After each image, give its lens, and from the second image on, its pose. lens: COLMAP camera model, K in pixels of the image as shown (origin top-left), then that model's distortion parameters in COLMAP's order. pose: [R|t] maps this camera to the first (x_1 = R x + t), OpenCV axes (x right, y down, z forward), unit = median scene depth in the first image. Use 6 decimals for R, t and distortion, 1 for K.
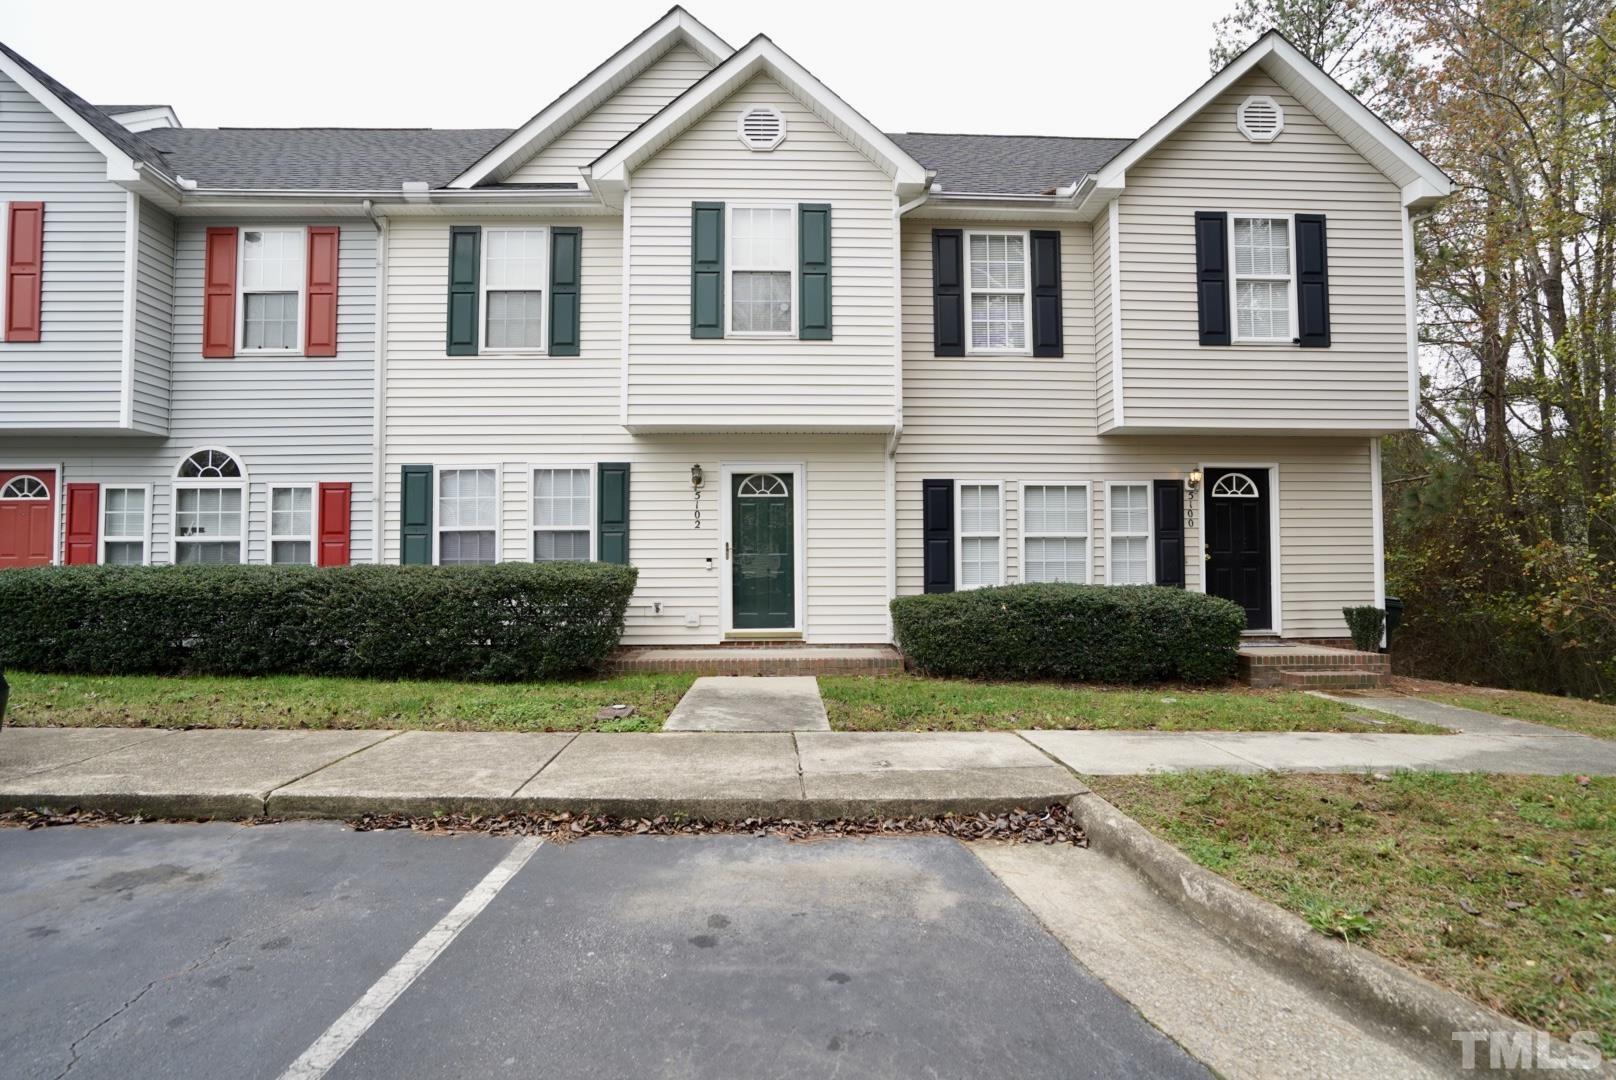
lens RADIAL K [[792.1, 0, 808.0], [0, 792.1, 540.0], [0, 0, 1]] dist [-0.058532, 0.030247]
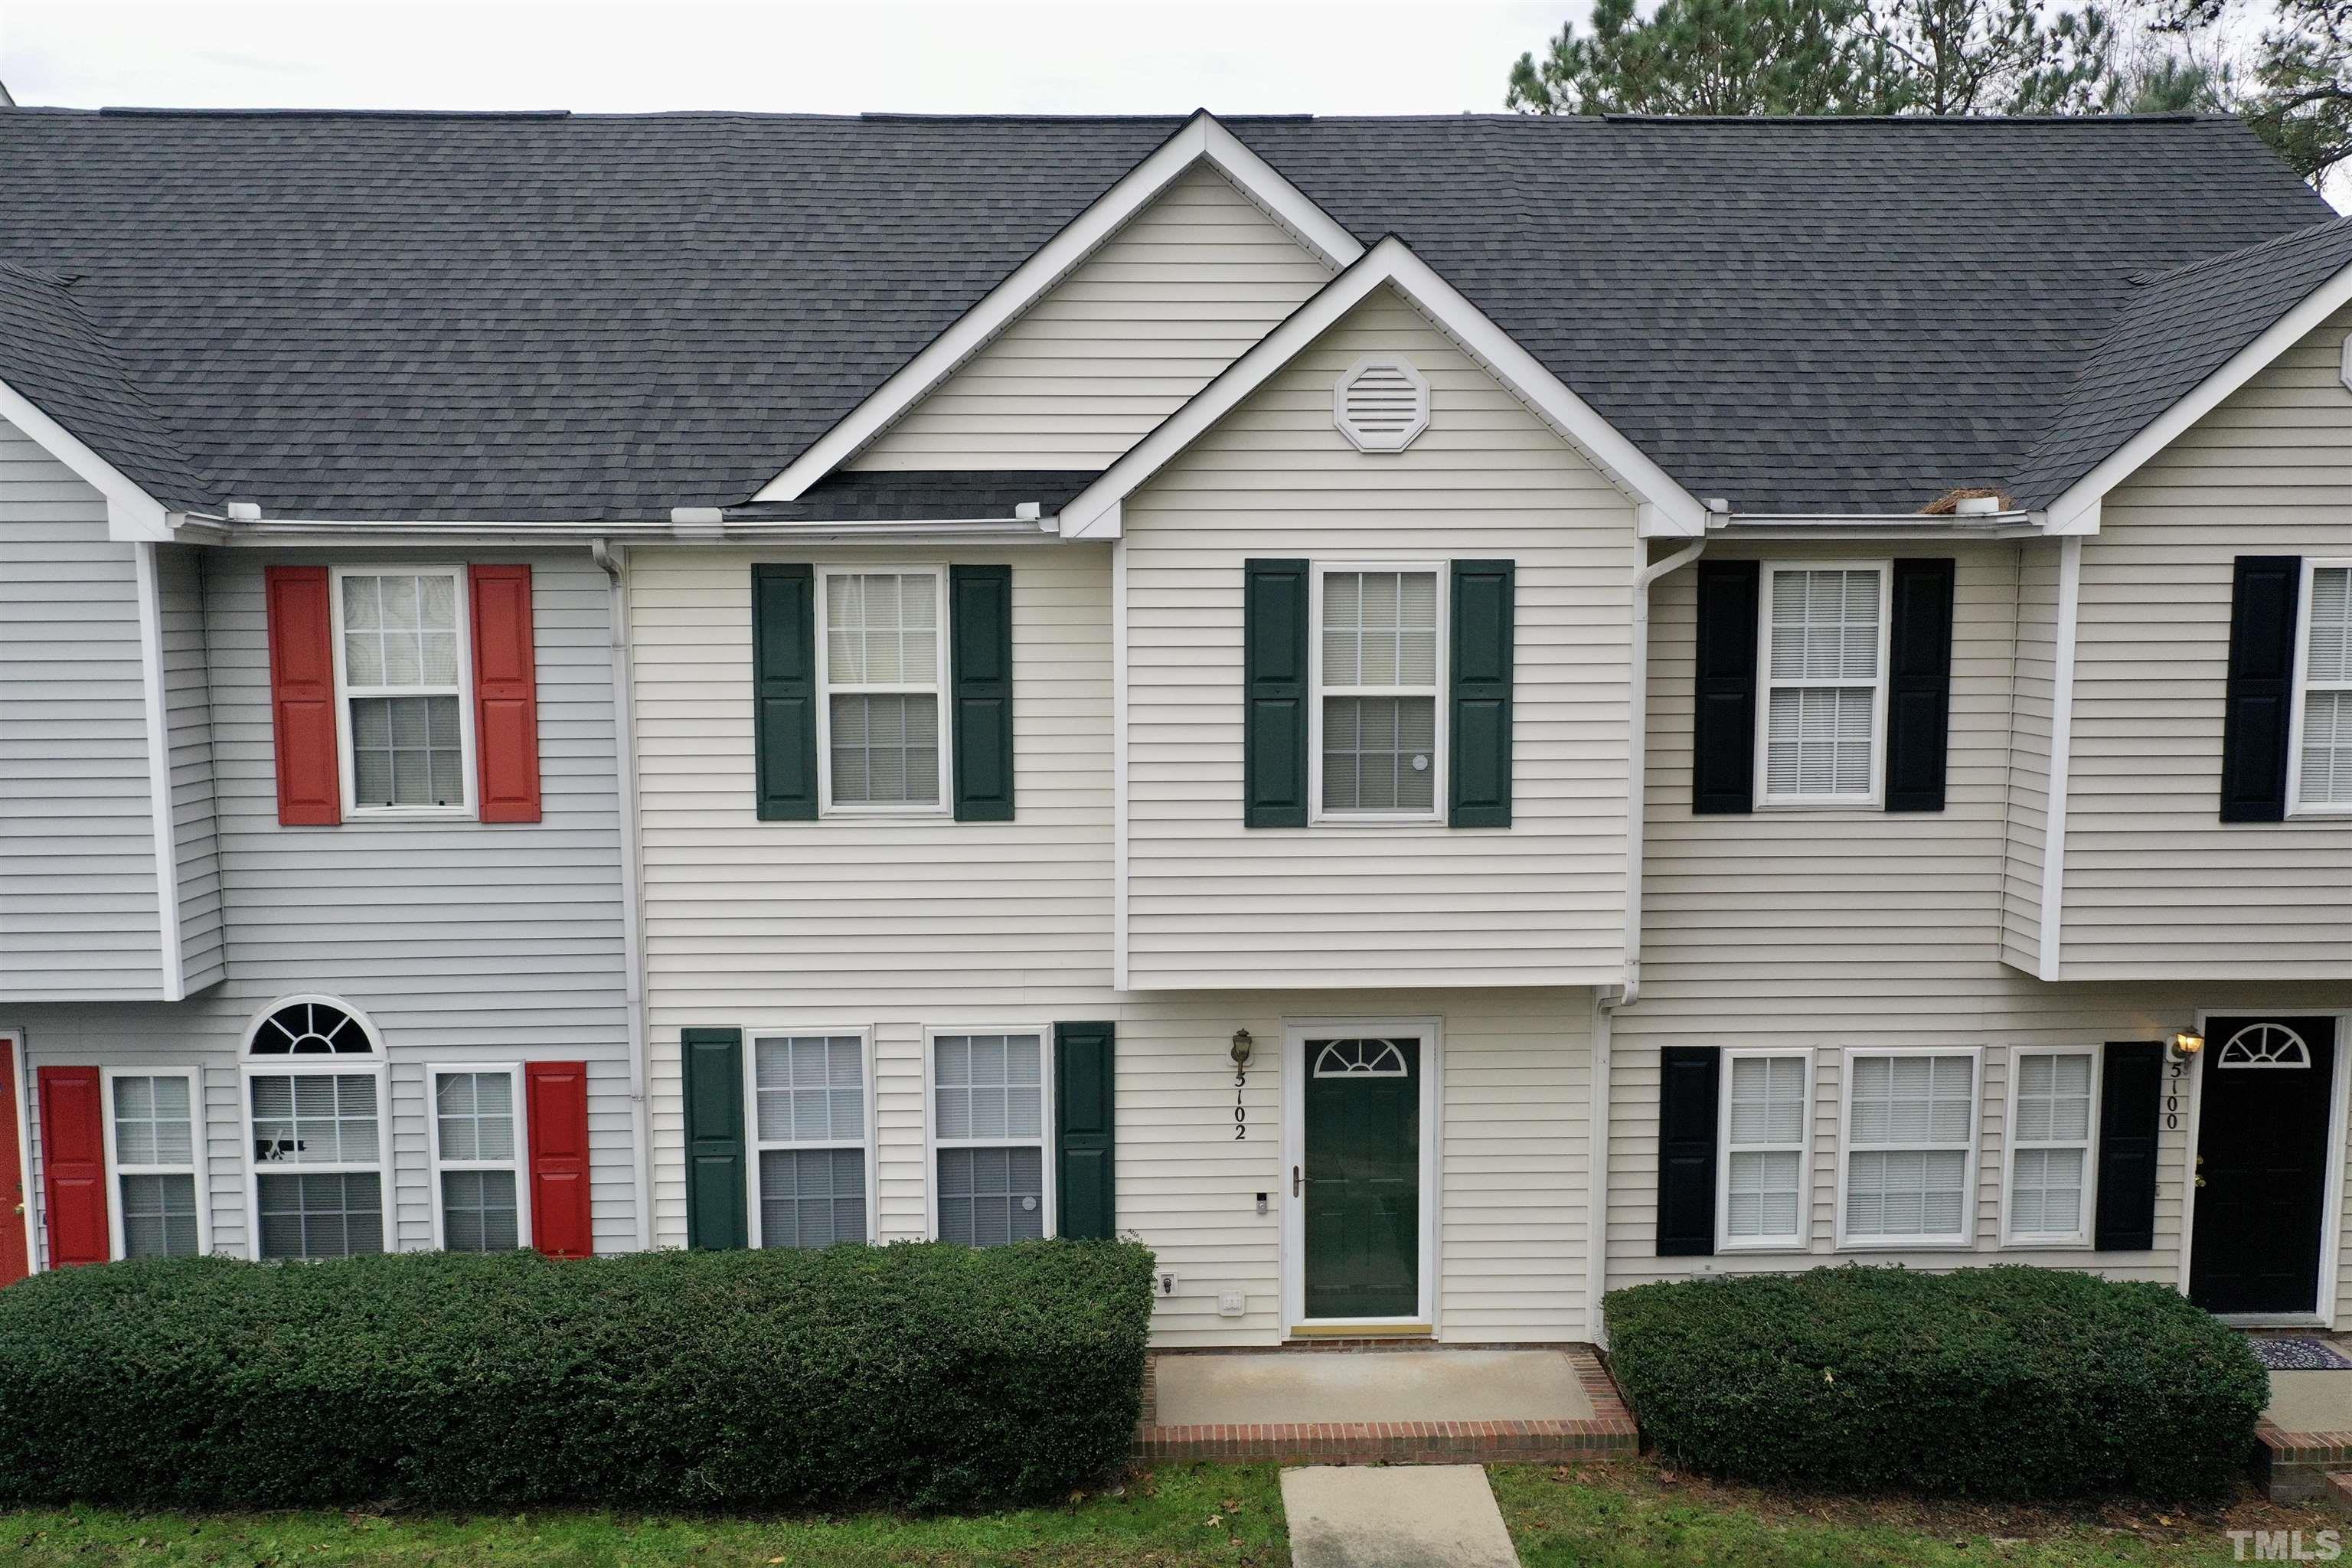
lens RADIAL K [[1879.2, 0, 1176.0], [0, 1879.2, 784.0], [0, 0, 1]] dist [0.005560, 0.019120]
pose [[0.999970, 0.001802, -0.007483, -0.176320], [-0.000702, 0.989512, 0.144450, -0.443872], [0.007665, -0.144440, 0.989484, -0.233372]]
